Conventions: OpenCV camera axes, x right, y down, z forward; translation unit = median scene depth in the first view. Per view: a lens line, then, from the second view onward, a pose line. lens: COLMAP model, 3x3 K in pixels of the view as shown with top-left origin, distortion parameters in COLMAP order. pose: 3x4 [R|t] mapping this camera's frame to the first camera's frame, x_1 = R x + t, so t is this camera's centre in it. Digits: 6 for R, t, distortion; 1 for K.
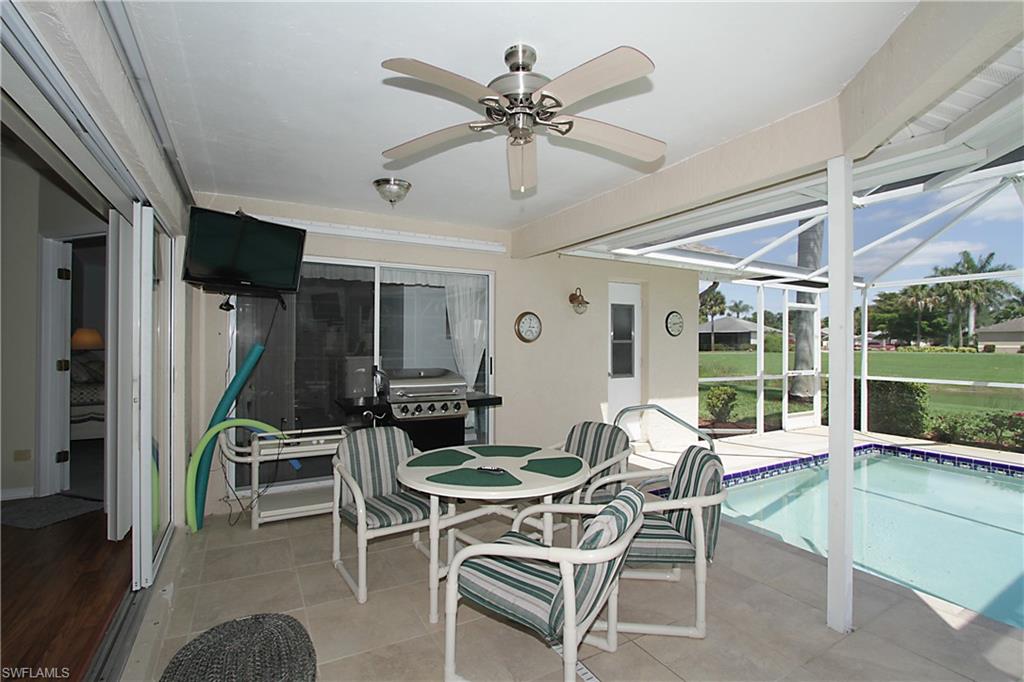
lens RADIAL K [[470.3, 0, 509.0], [0, 470.3, 344.9], [0, 0, 1]] dist [-0.004867, -0.000231]
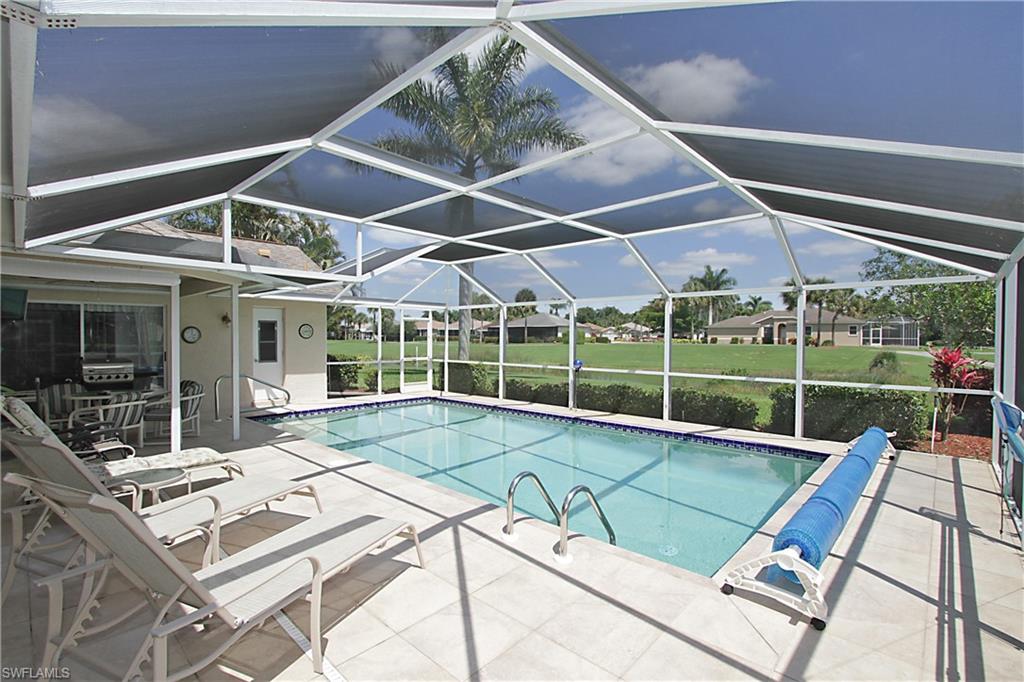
lens RADIAL K [[480.0, 0, 510.2], [0, 480.0, 340.6], [0, 0, 1]] dist [-0.003819, 0.000030]
pose [[0.954597, -0.004332, 0.297869, 0.076972], [0.002147, 0.999968, 0.007662, -0.003231], [-0.297893, -0.006675, 0.954576, -0.130750]]
